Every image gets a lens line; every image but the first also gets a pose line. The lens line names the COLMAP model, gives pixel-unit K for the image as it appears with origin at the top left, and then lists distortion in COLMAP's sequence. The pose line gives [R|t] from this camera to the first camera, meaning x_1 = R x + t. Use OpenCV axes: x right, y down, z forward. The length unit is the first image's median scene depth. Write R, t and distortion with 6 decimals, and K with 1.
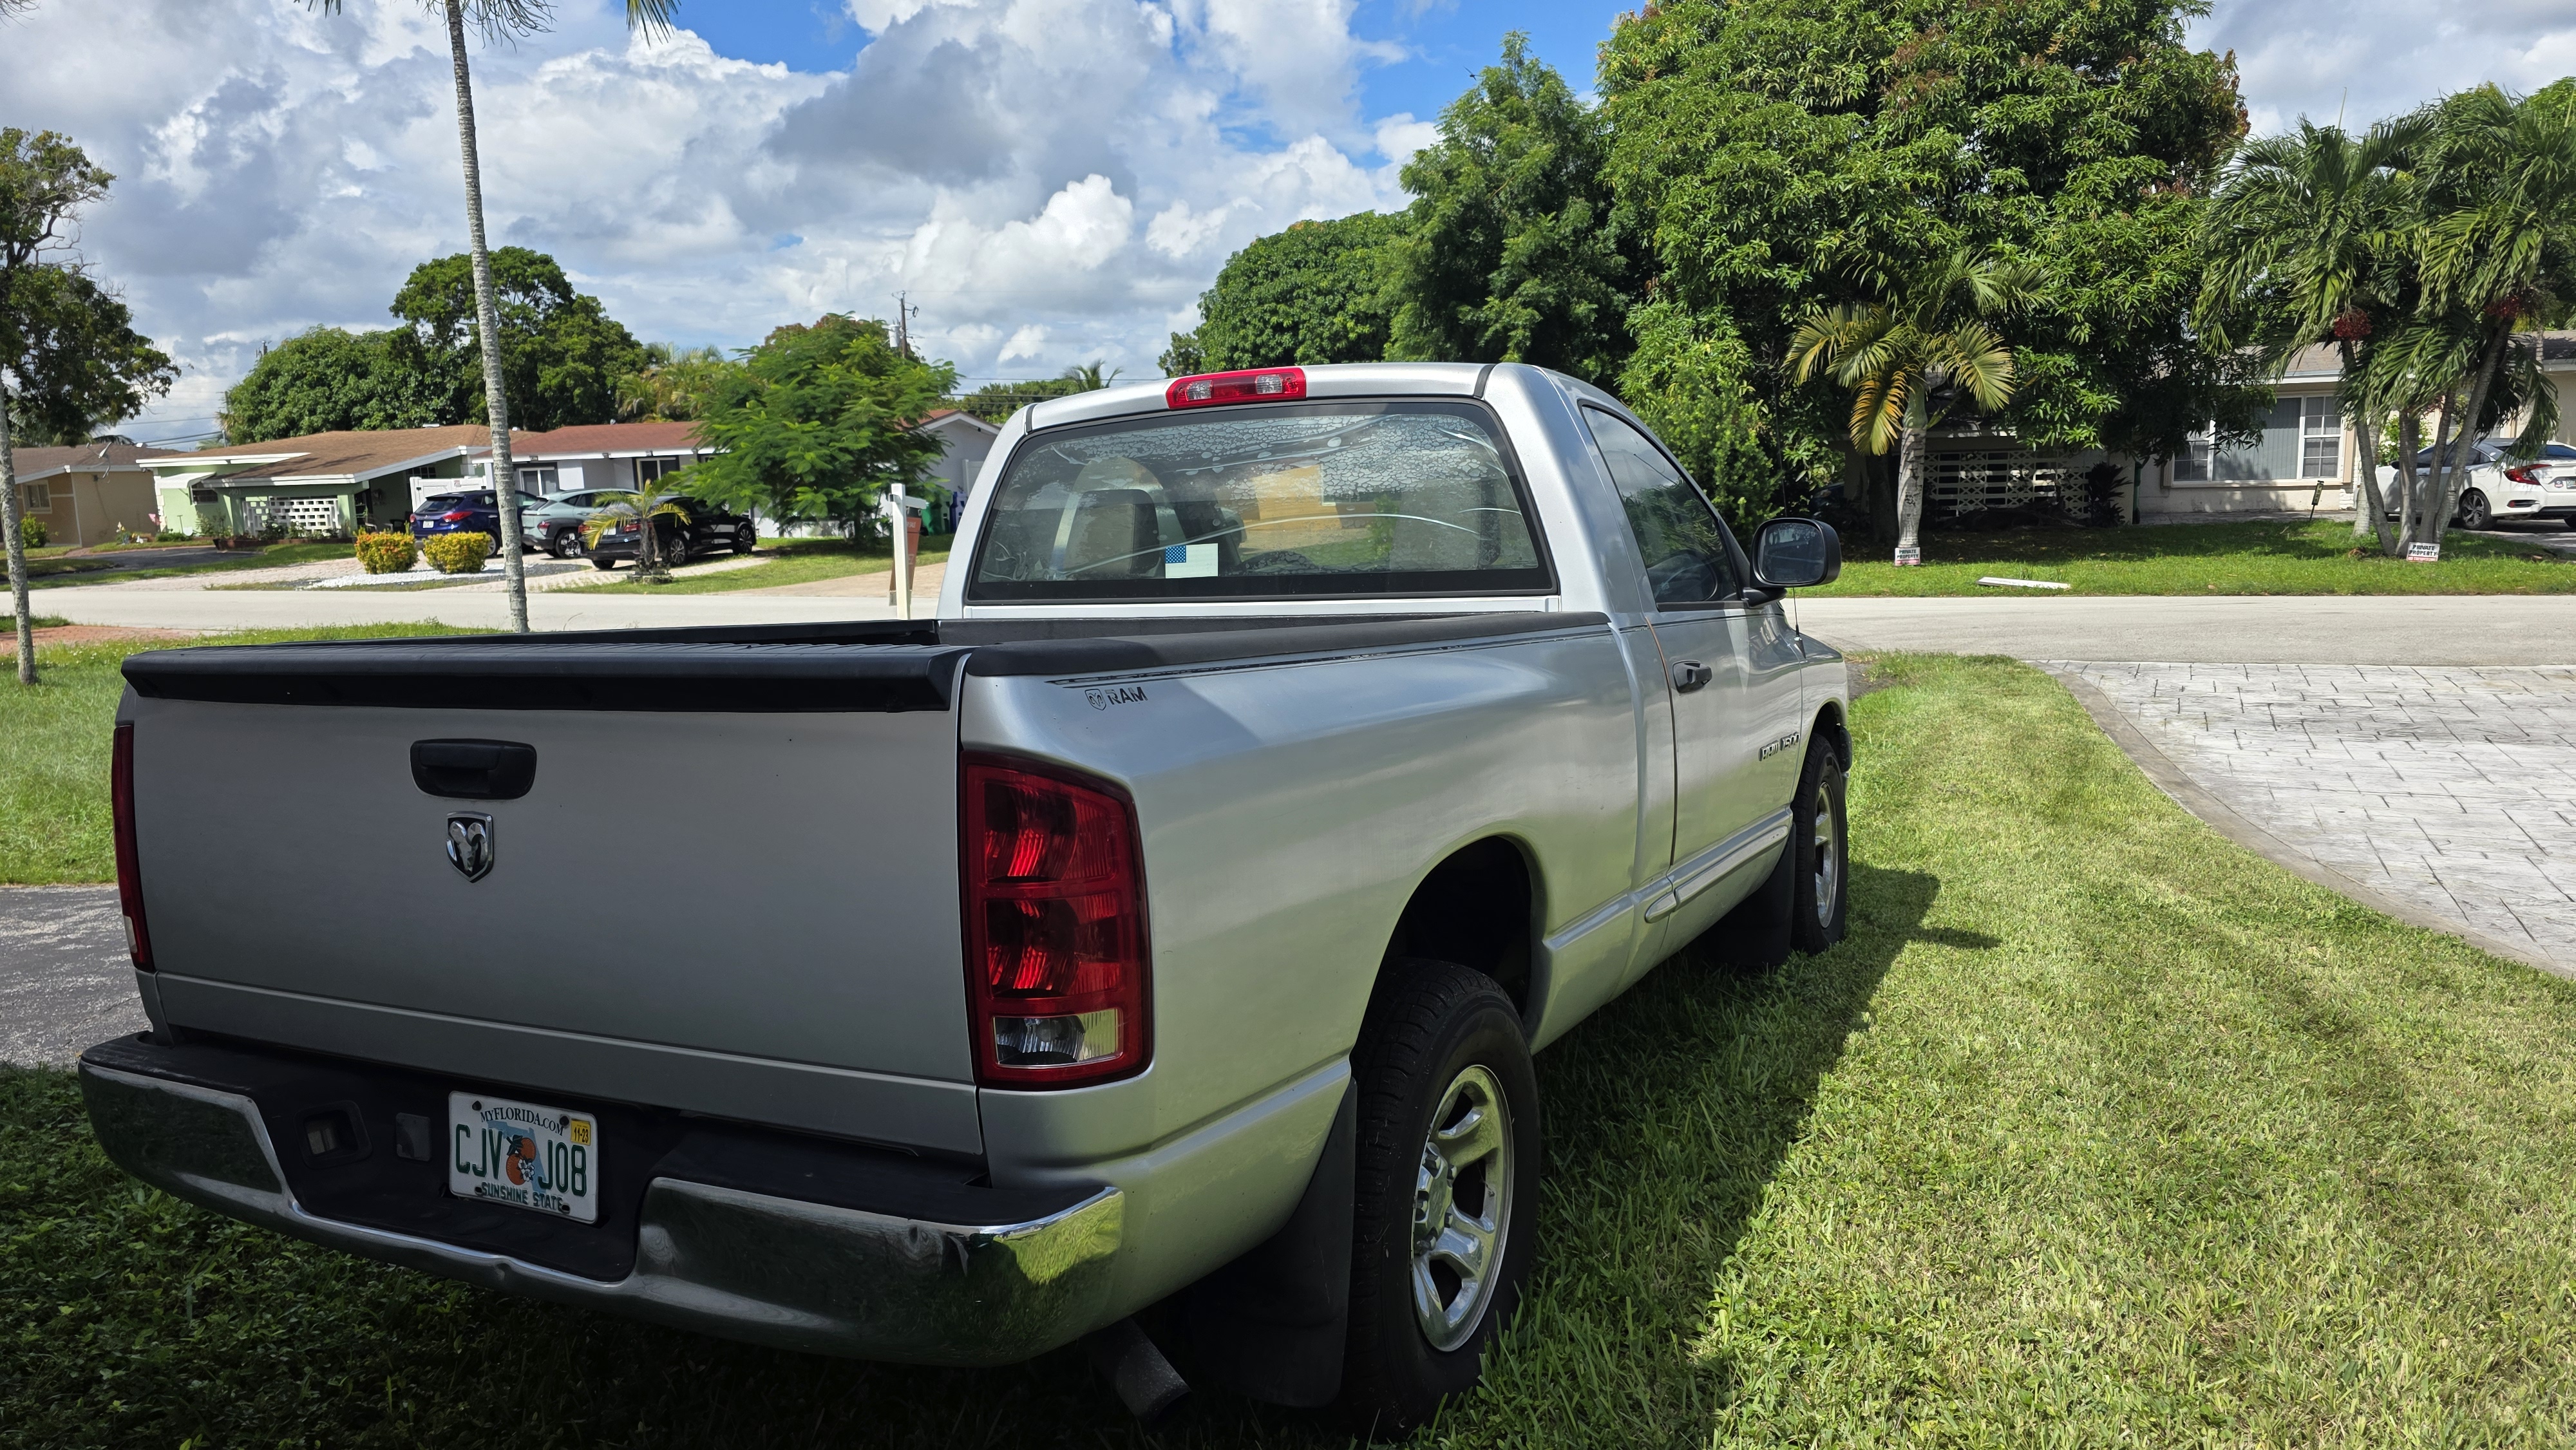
lens RADIAL K [[1844.5, 0, 1344.6], [0, 1844.5, 729.4], [0, 0, 1]] dist [0.033747, -0.003969]
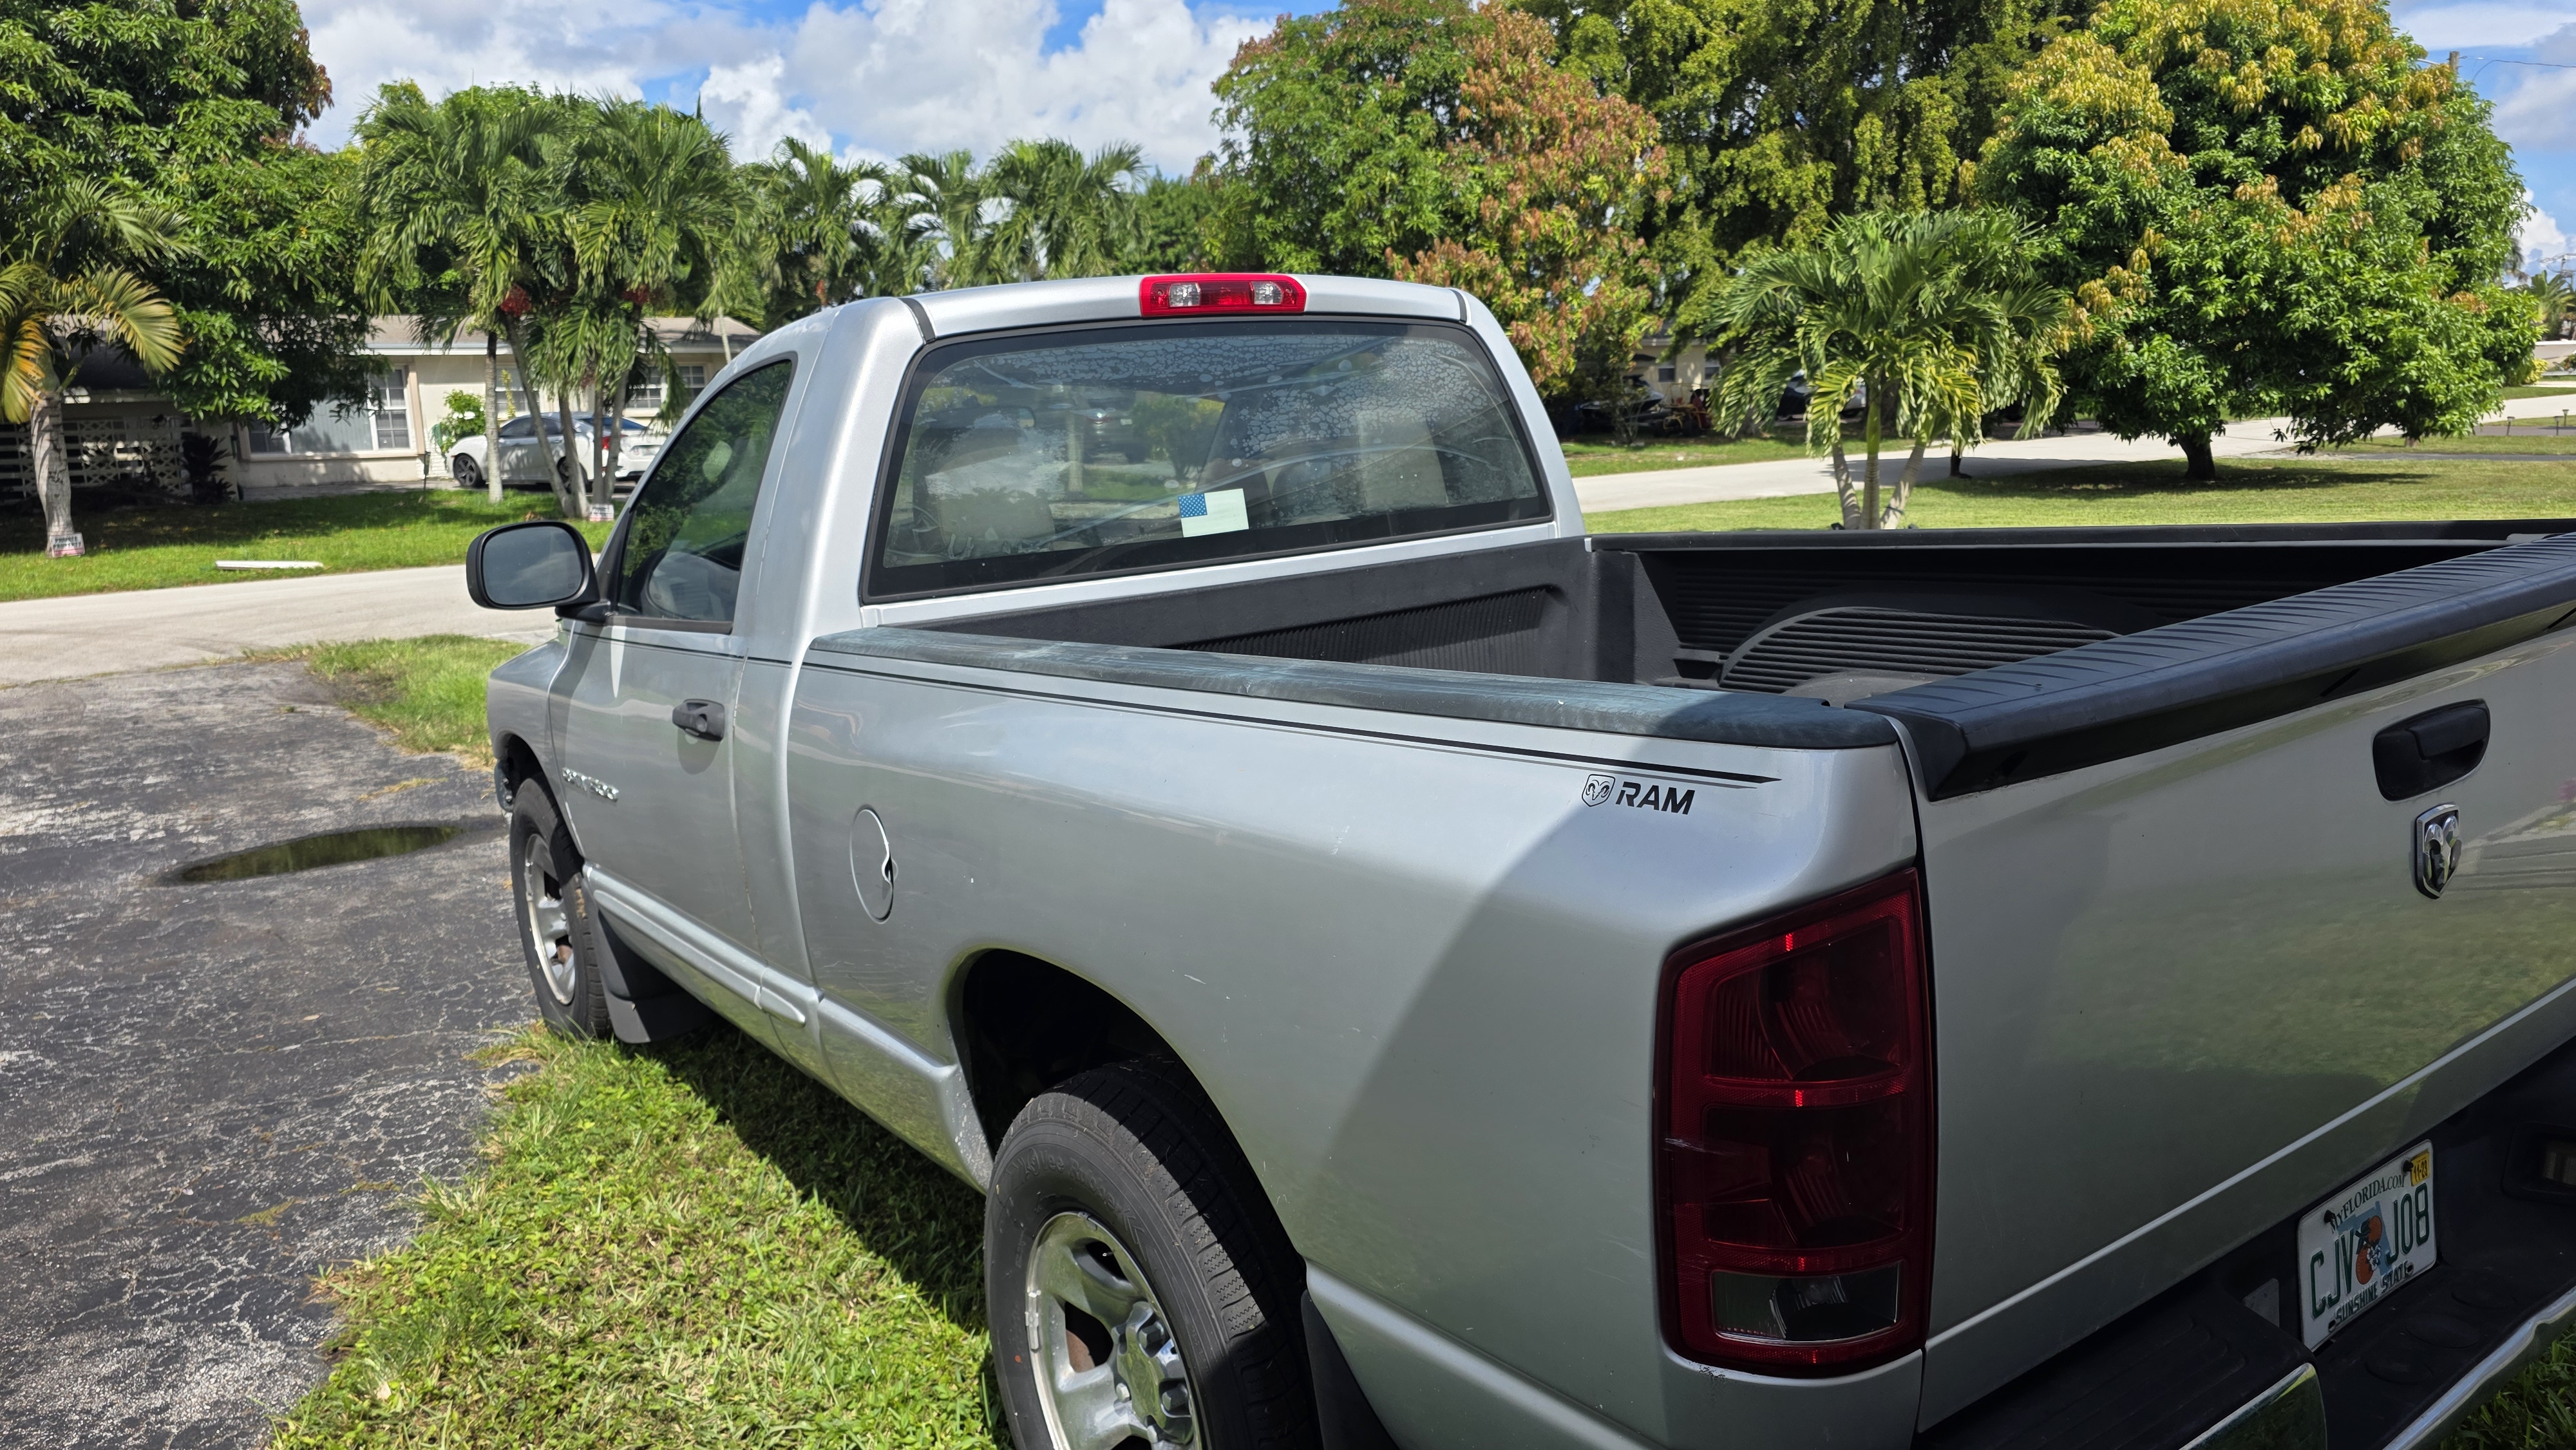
lens RADIAL K [[1767.3, 0, 1242.9], [0, 1767.3, 770.3], [0, 0, 1]] dist [0.078060, -0.093088]
pose [[0.425814, -0.171370, 0.888434, -0.221690], [0.138901, 0.982642, 0.122968, -0.021070], [-0.894086, 0.071043, 0.442226, 0.187301]]
